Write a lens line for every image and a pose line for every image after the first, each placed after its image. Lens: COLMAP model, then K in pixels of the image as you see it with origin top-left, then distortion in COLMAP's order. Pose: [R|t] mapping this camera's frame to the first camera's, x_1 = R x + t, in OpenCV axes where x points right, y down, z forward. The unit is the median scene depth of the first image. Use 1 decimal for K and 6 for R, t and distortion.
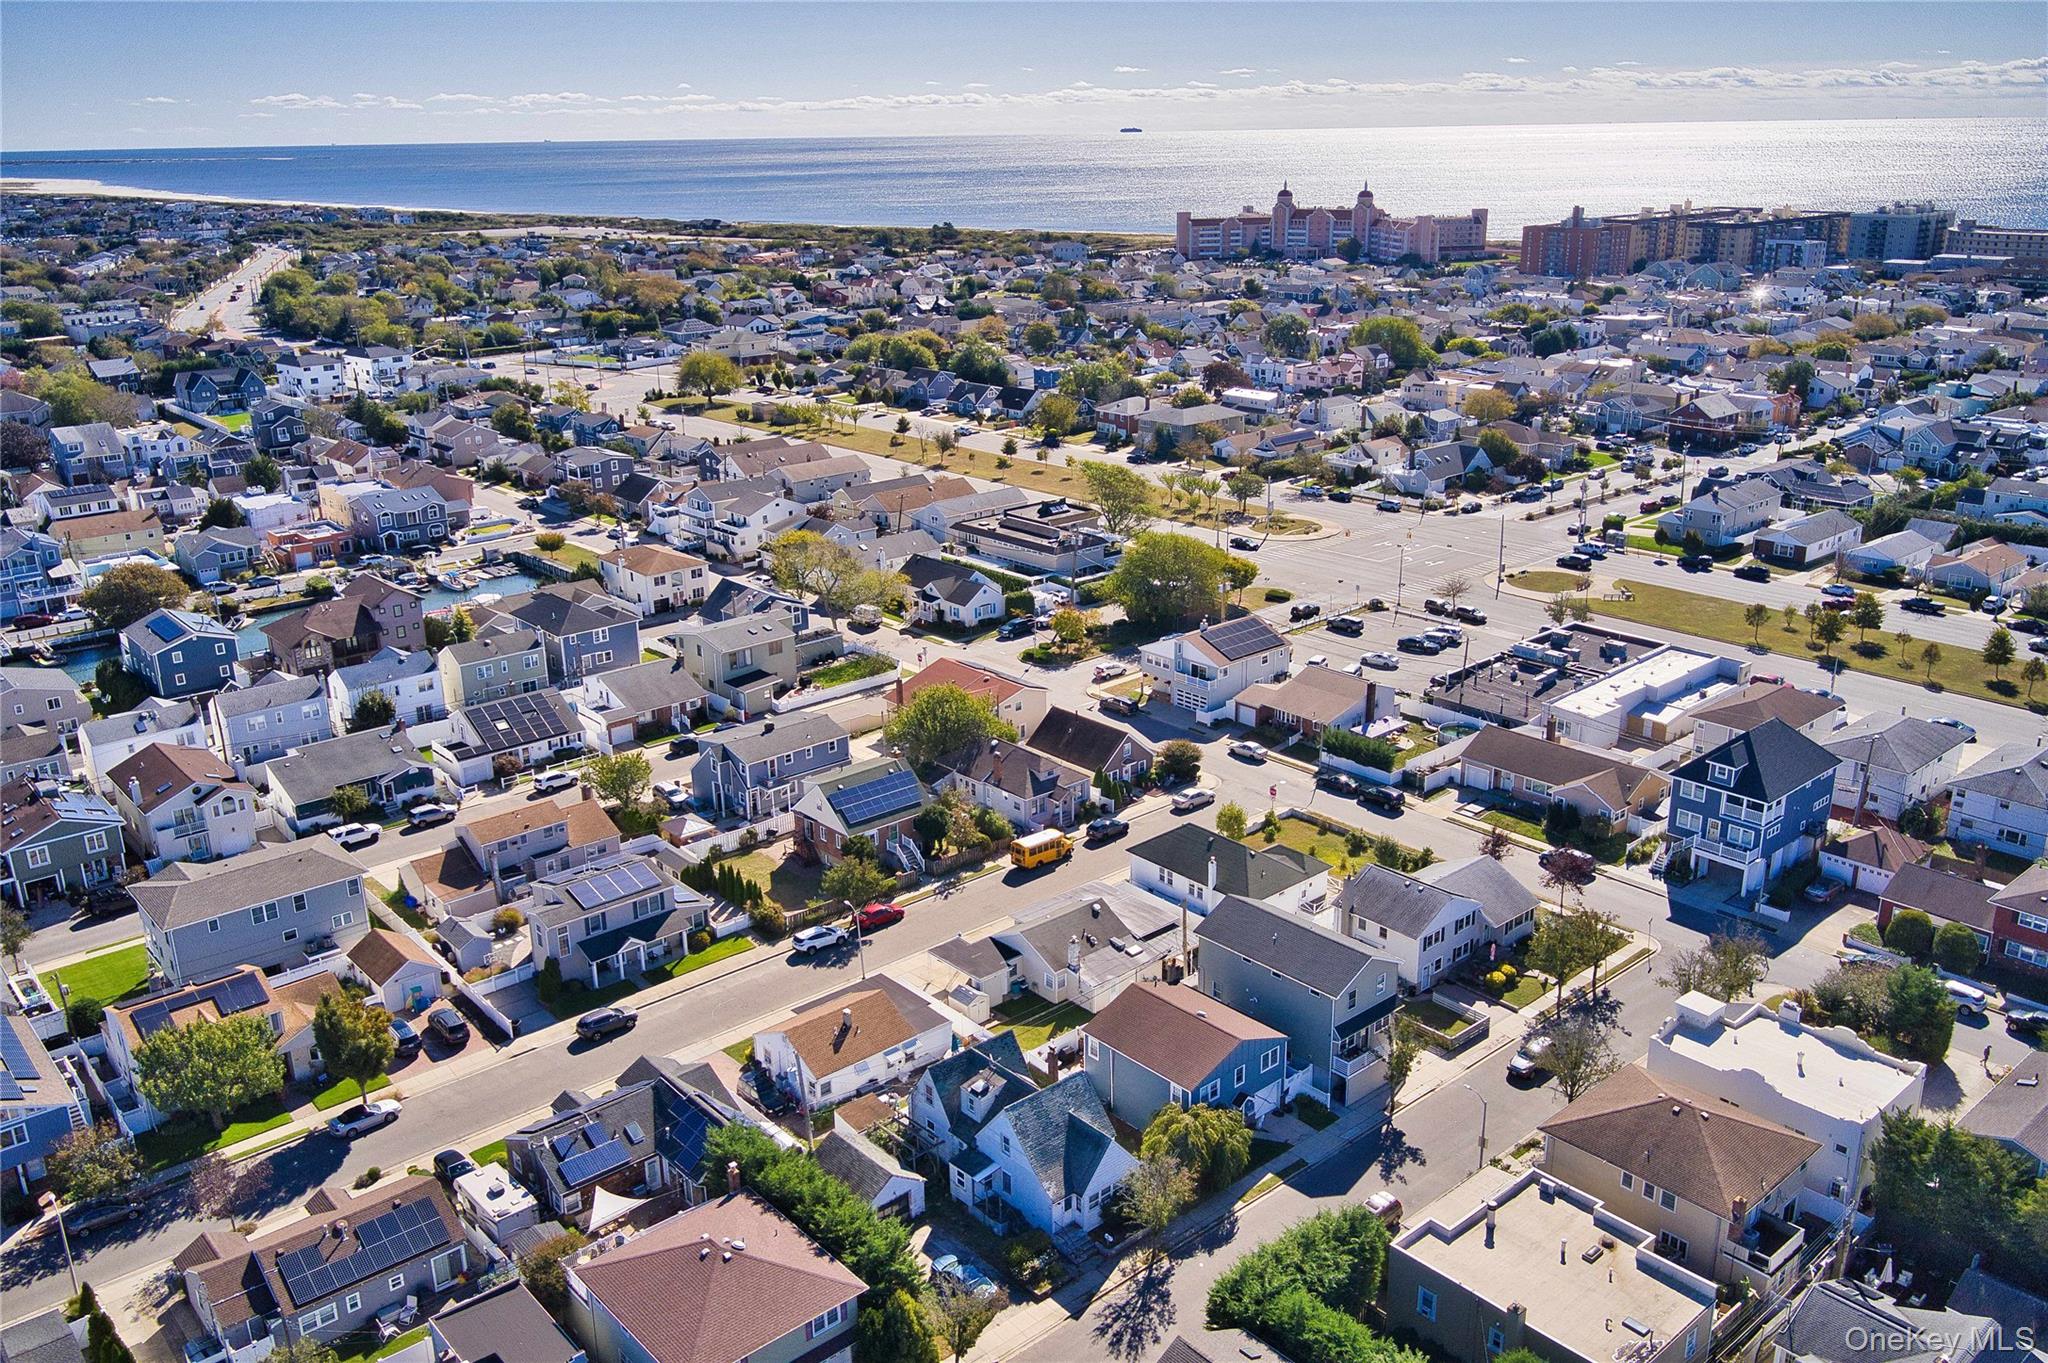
lens RADIAL K [[1646.0, 0, 1022.7], [0, 1646.0, 689.7], [0, 0, 1]] dist [0.036871, -0.064221]
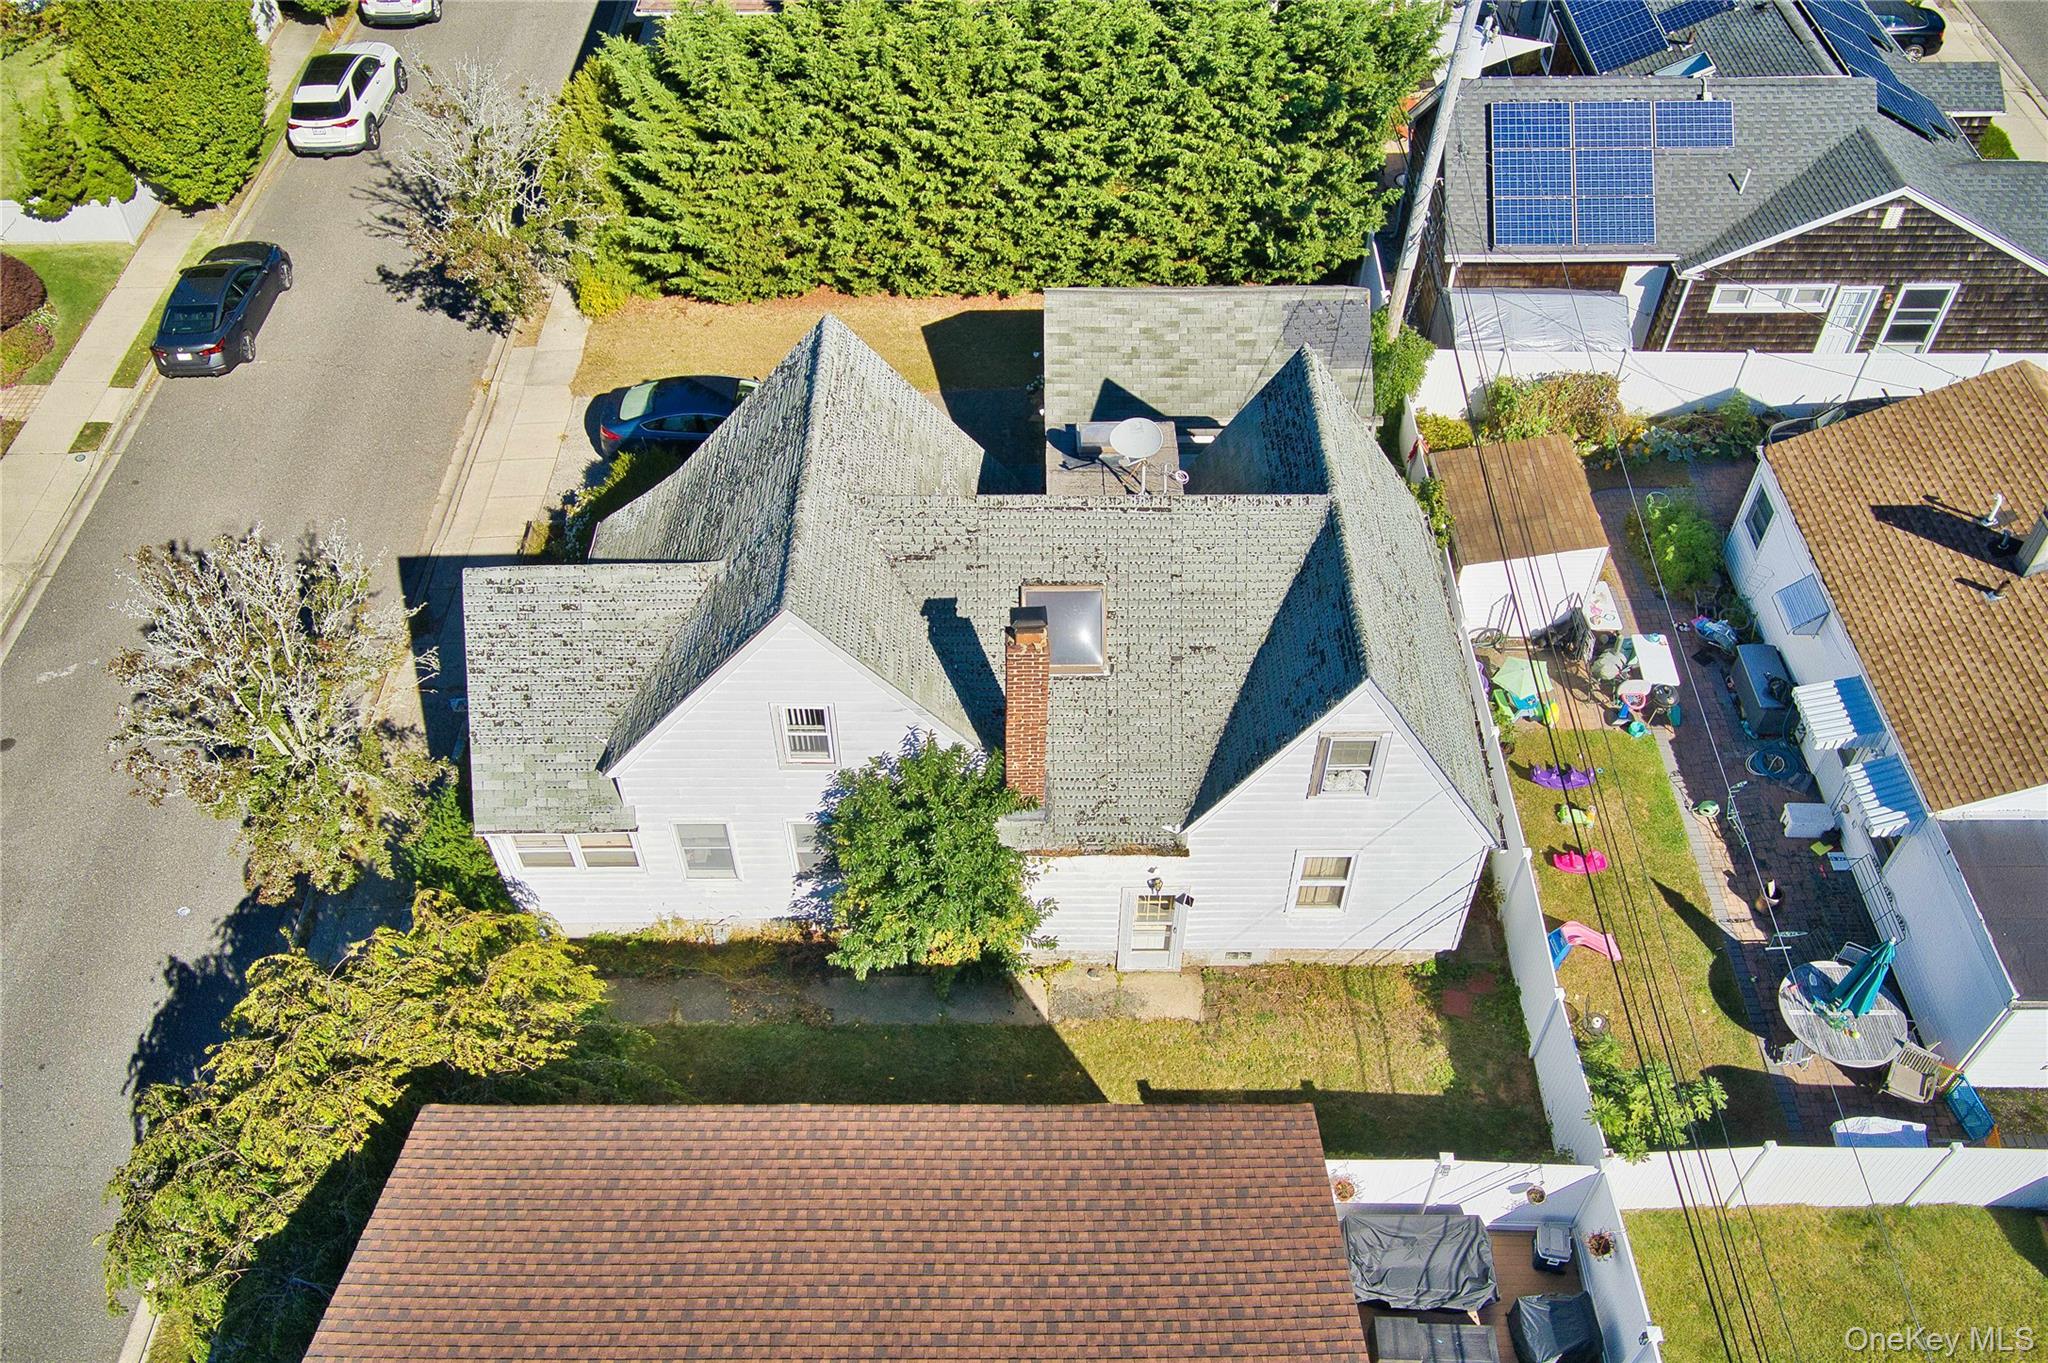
lens RADIAL K [[1646.0, 0, 1022.7], [0, 1646.0, 689.7], [0, 0, 1]] dist [0.036871, -0.064221]
pose [[-0.656317, 0.571255, -0.492865, 0.128585], [-0.229049, 0.471558, 0.851569, 0.054698], [0.718878, 0.671789, -0.178646, 1.103235]]
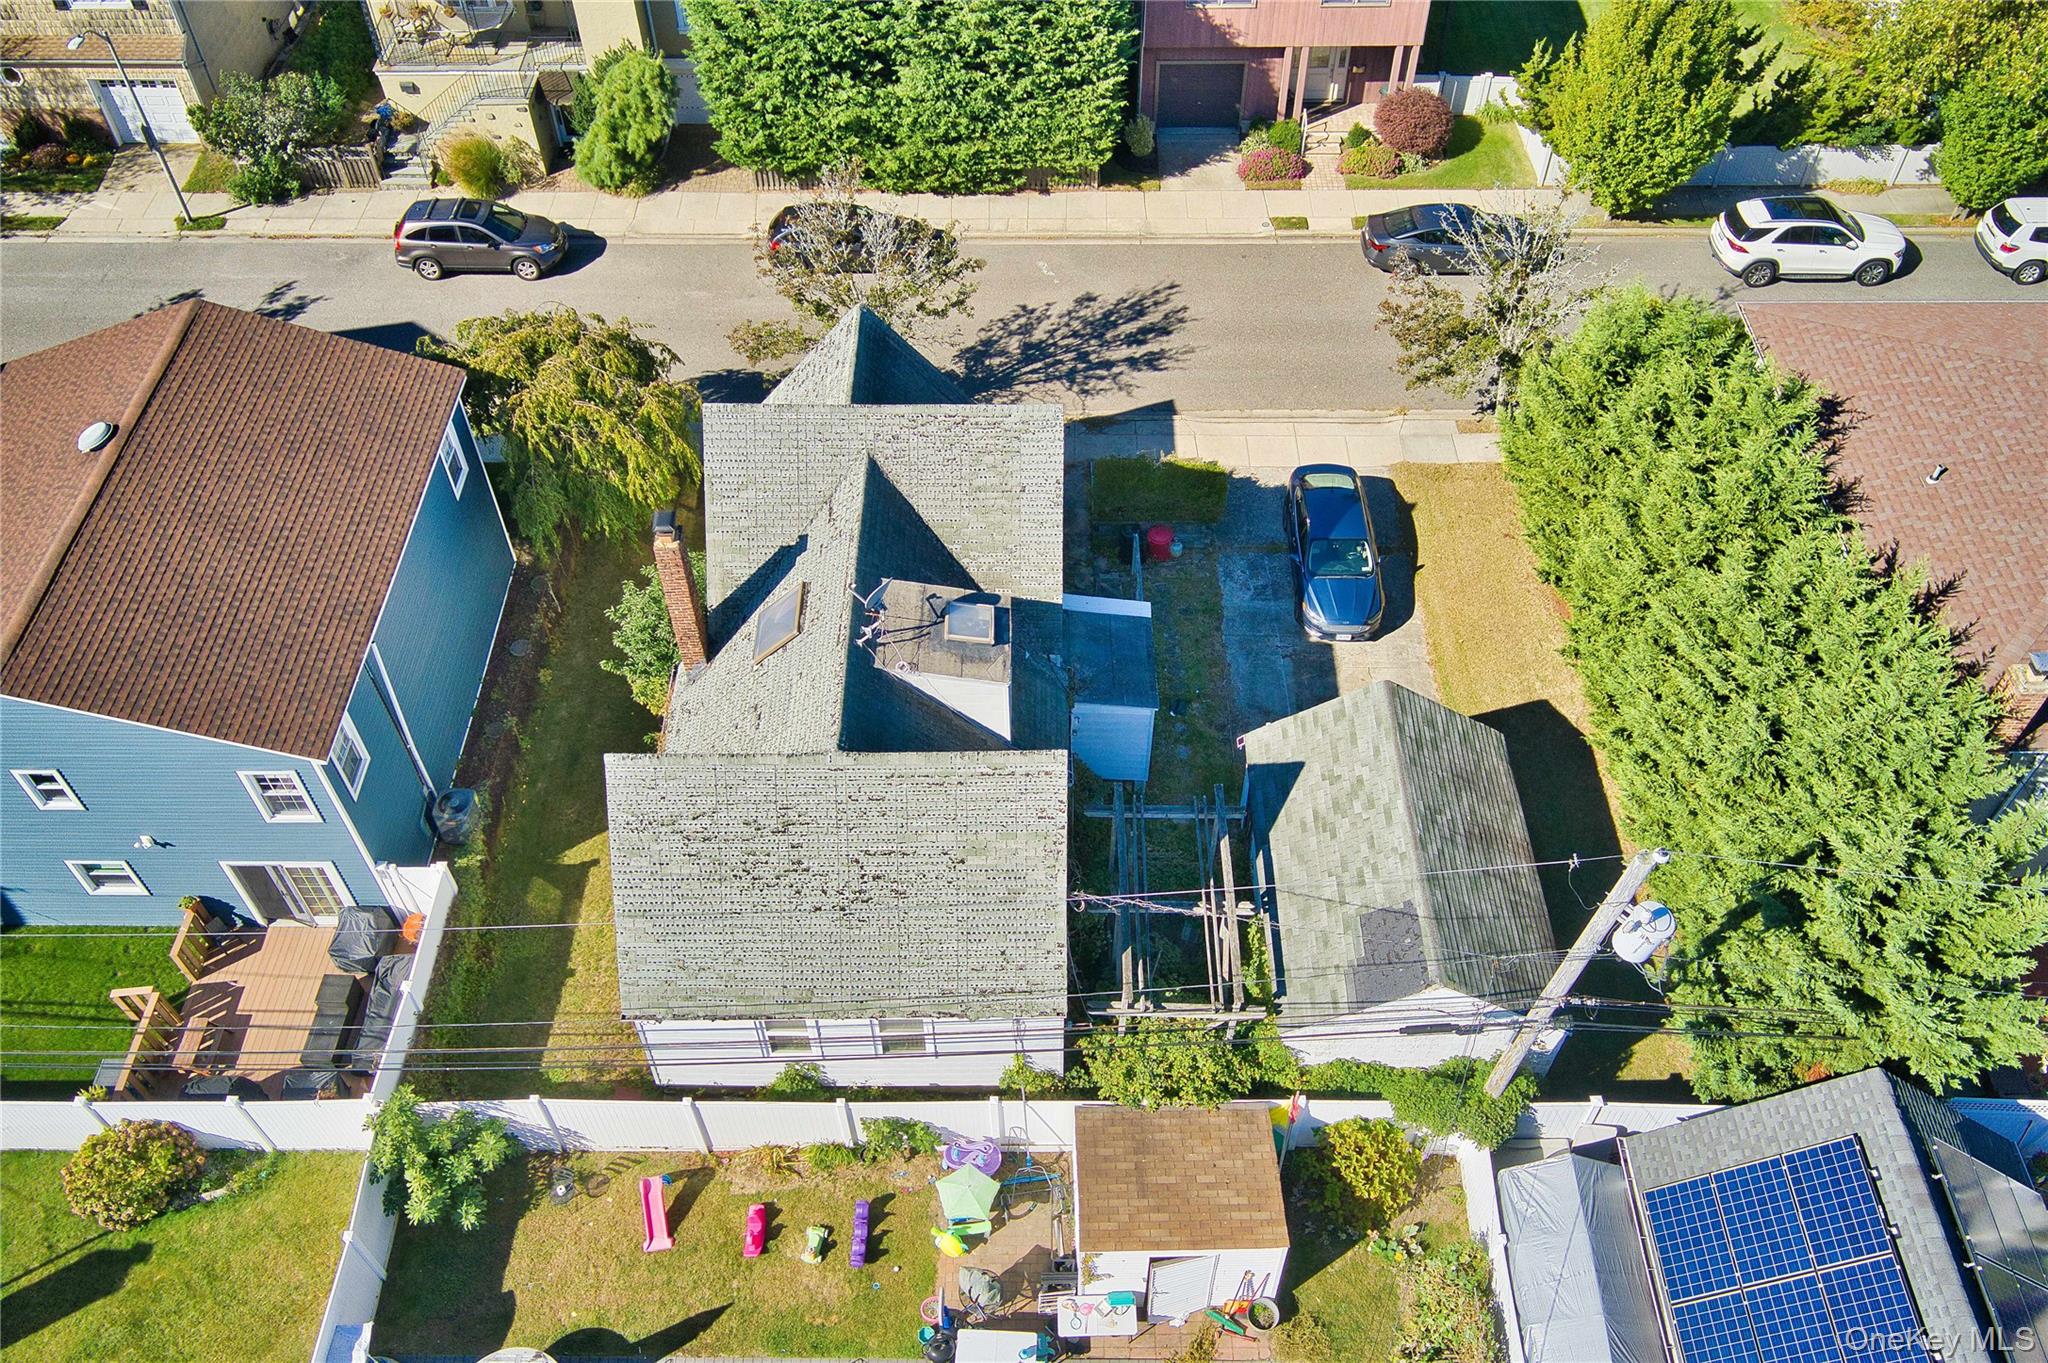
lens RADIAL K [[1646.0, 0, 1022.7], [0, 1646.0, 689.7], [0, 0, 1]] dist [0.036871, -0.064221]
pose [[-0.748945, -0.488539, 0.447673, -0.164606], [0.233719, 0.437419, 0.868355, 0.015106], [-0.620046, 0.754979, -0.213422, 1.103307]]
